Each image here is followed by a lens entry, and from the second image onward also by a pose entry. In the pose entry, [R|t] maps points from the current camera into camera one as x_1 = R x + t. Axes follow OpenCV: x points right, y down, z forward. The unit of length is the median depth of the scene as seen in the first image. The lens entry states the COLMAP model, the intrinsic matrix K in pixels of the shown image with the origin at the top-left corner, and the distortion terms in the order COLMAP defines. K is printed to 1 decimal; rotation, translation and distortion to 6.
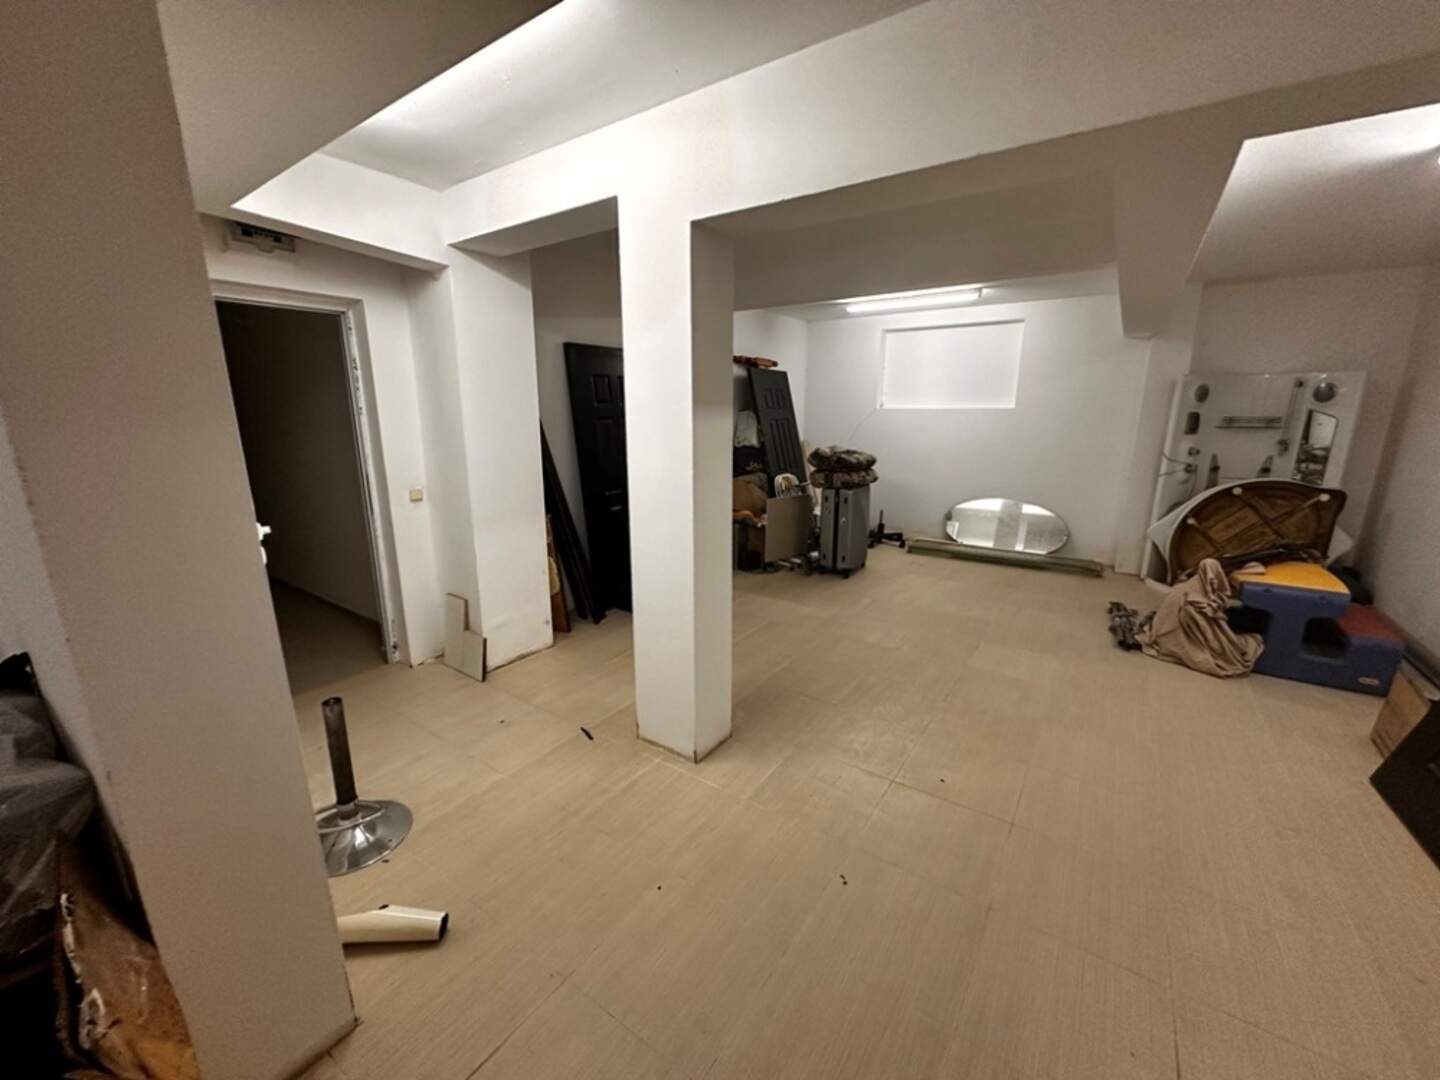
lens RADIAL K [[576.3, 0, 719.8], [0, 576.3, 542.9], [0, 0, 1]] dist [-0.001291, 0.000301]
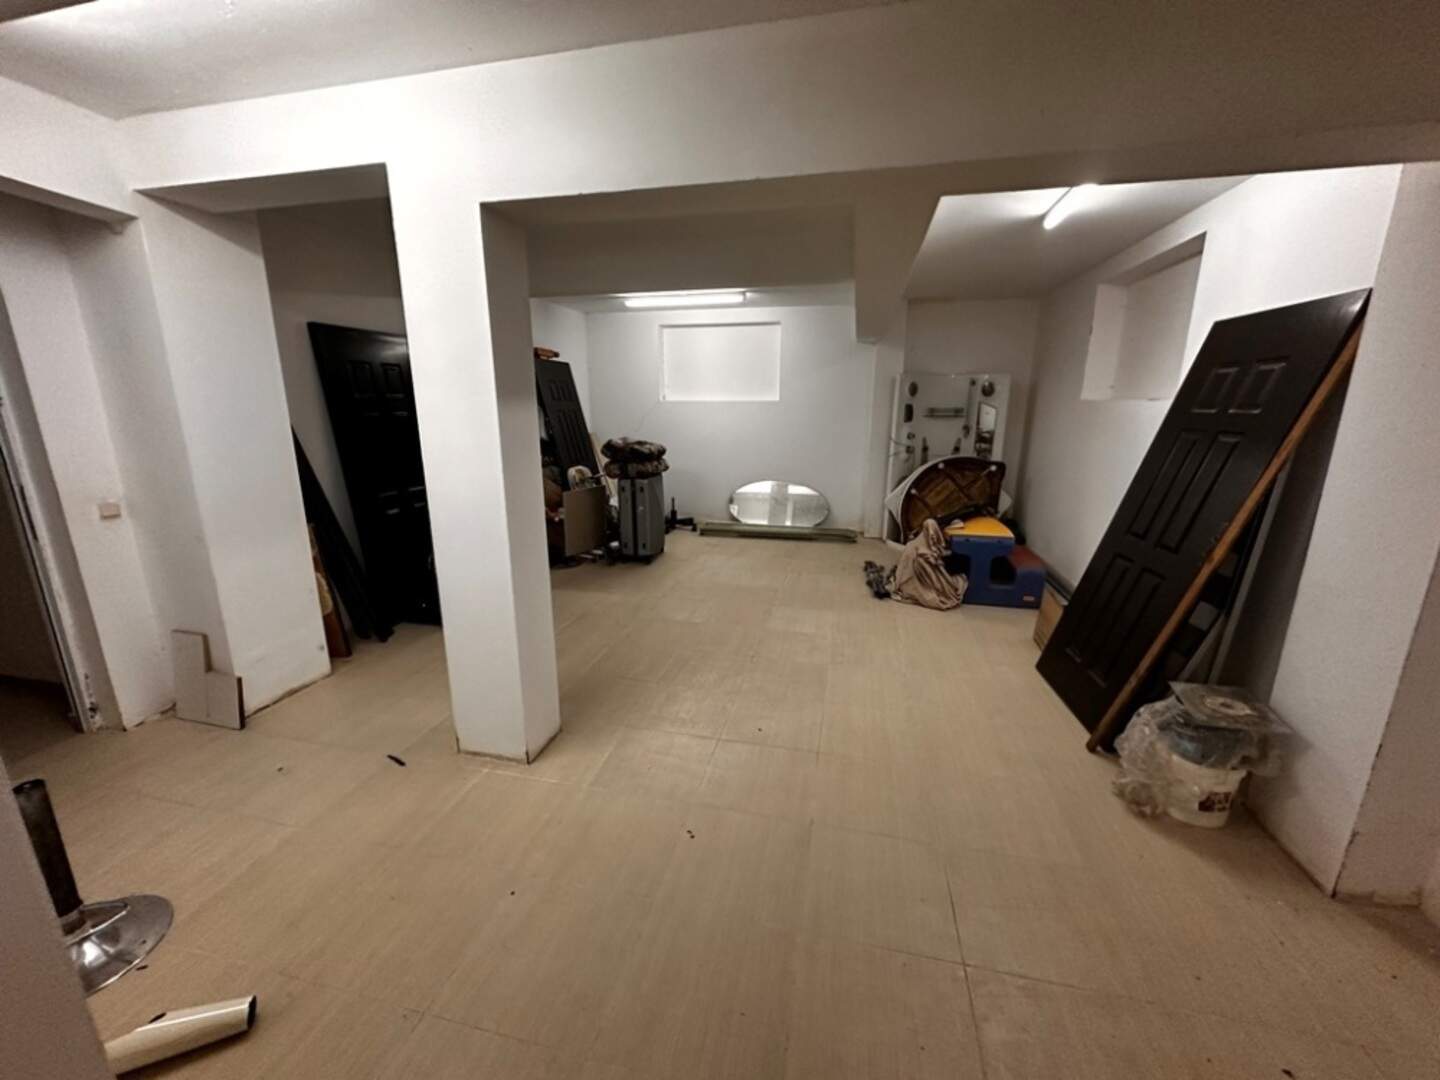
lens RADIAL K [[572.7, 0, 720.5], [0, 572.7, 543.2], [0, 0, 1]] dist [0.000581, 0.000488]
pose [[0.929495, -0.086735, 0.358492, -0.034844], [0.081511, 0.996230, 0.029690, 0.004164], [-0.359716, 0.001624, 0.933060, -0.015132]]
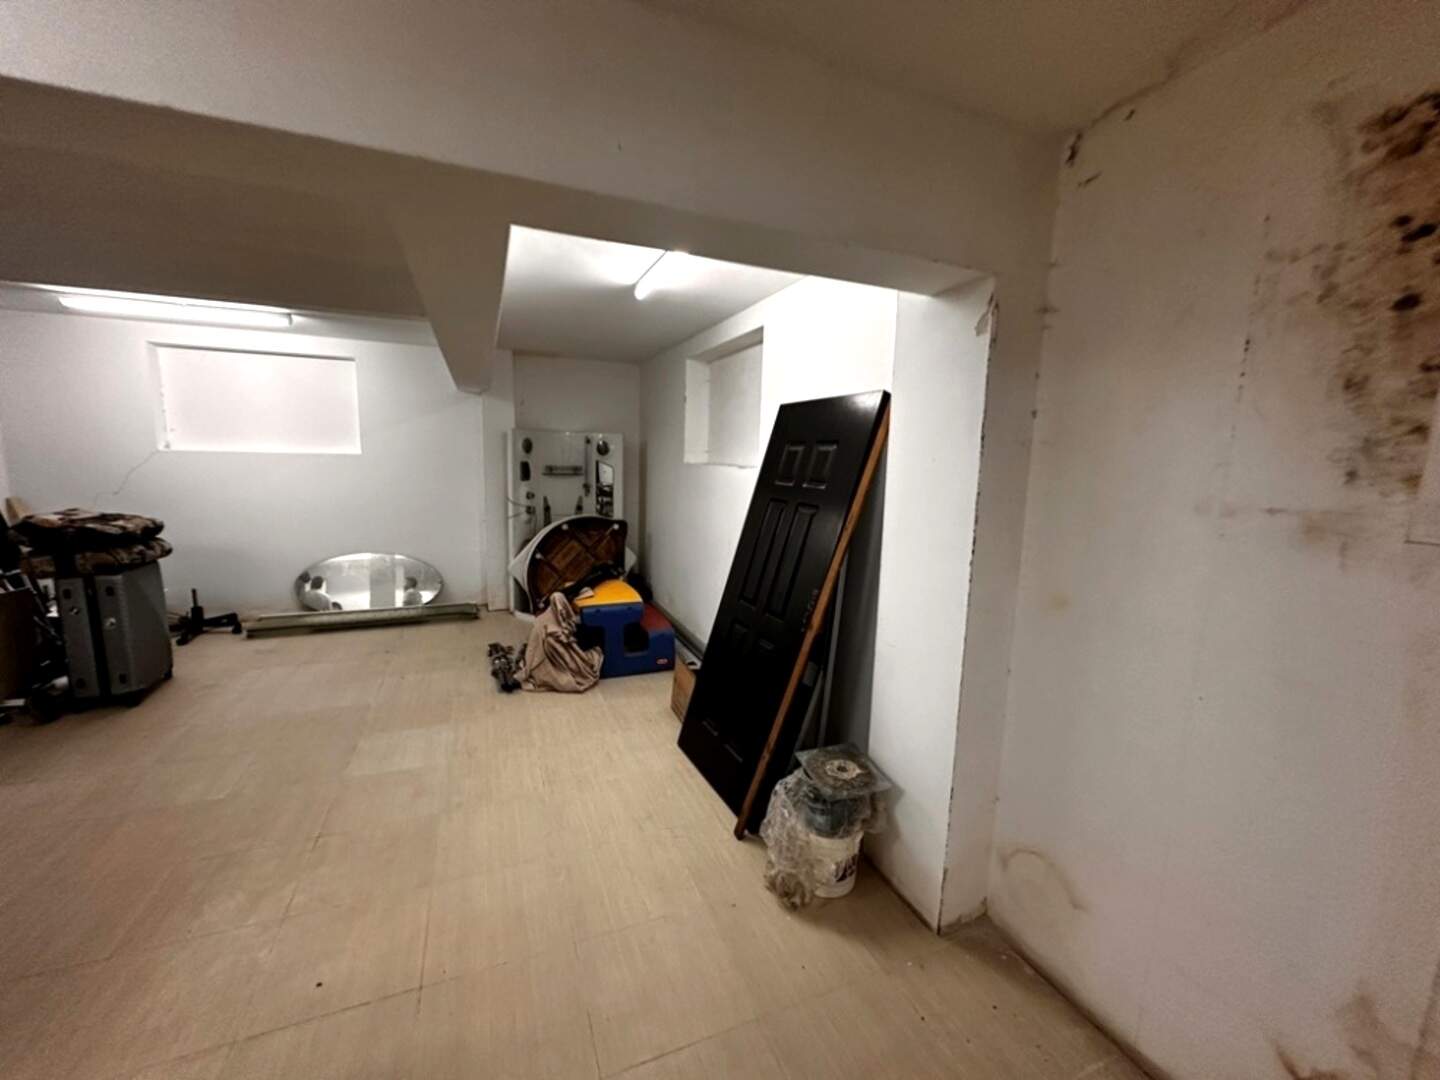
lens RADIAL K [[576.3, 0, 719.8], [0, 576.3, 542.9], [0, 0, 1]] dist [-0.001291, 0.000301]
pose [[0.544238, -0.112410, 0.831366, 0.072966], [0.163186, 0.986239, 0.026524, -0.040912], [-0.822907, 0.121232, 0.555092, 0.071586]]
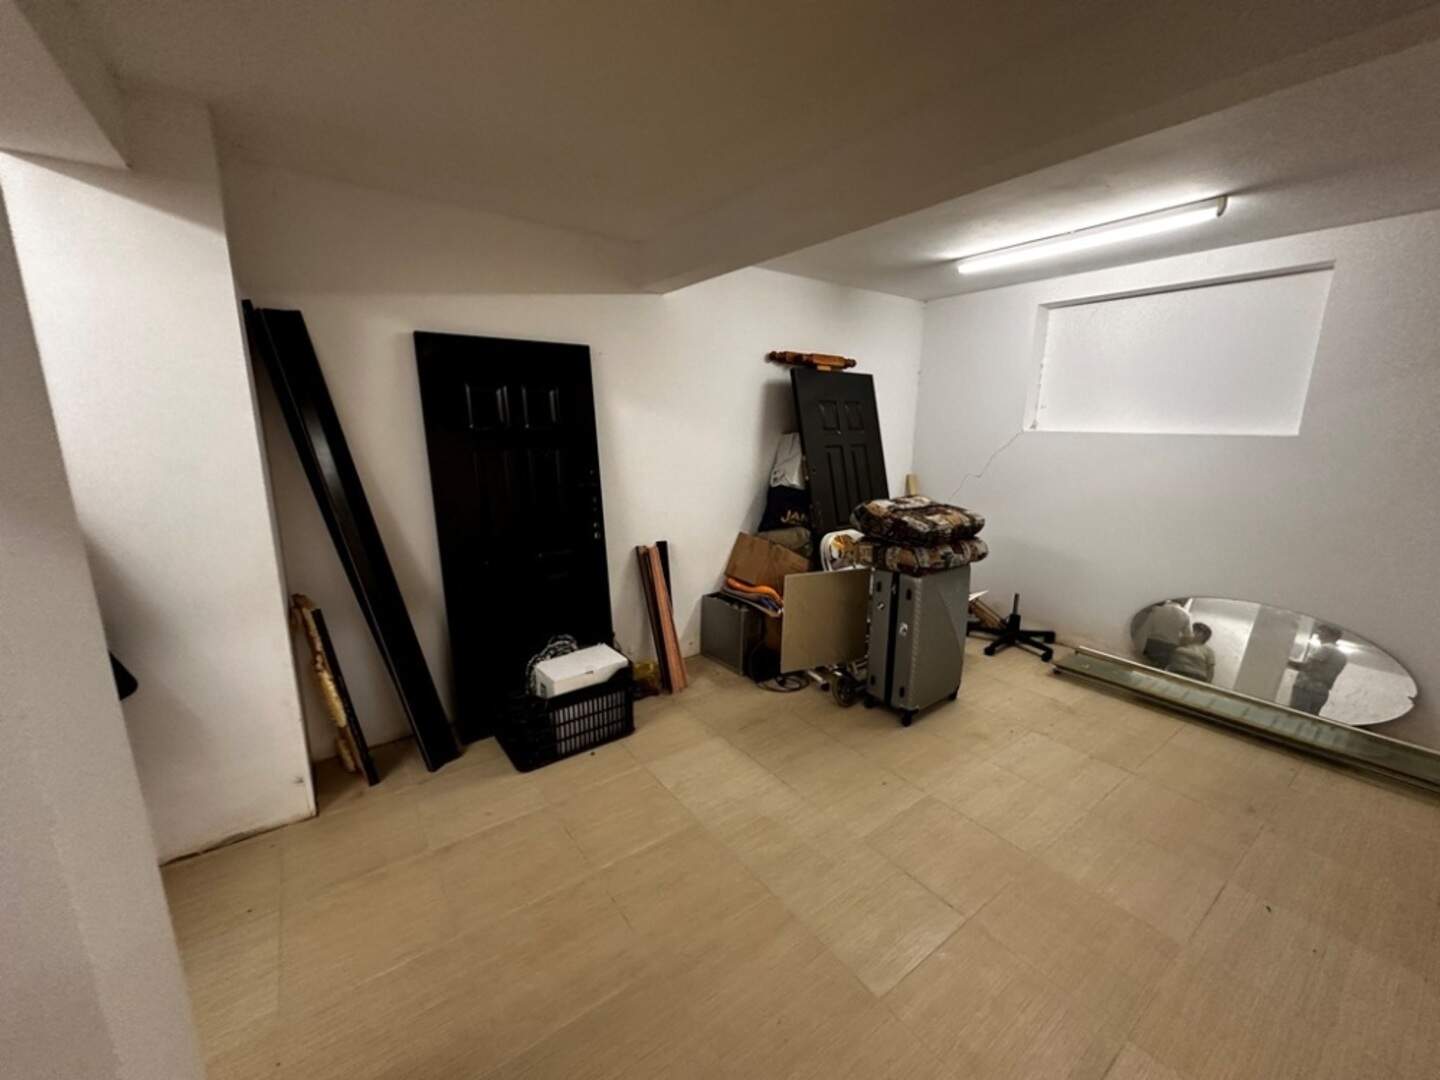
lens RADIAL K [[572.7, 0, 720.5], [0, 572.7, 543.2], [0, 0, 1]] dist [0.000581, 0.000488]
pose [[0.946219, 0.074947, -0.314726, 0.276241], [-0.079863, 0.996802, -0.002732, -0.137978], [0.313515, 0.027720, 0.949179, 0.508333]]
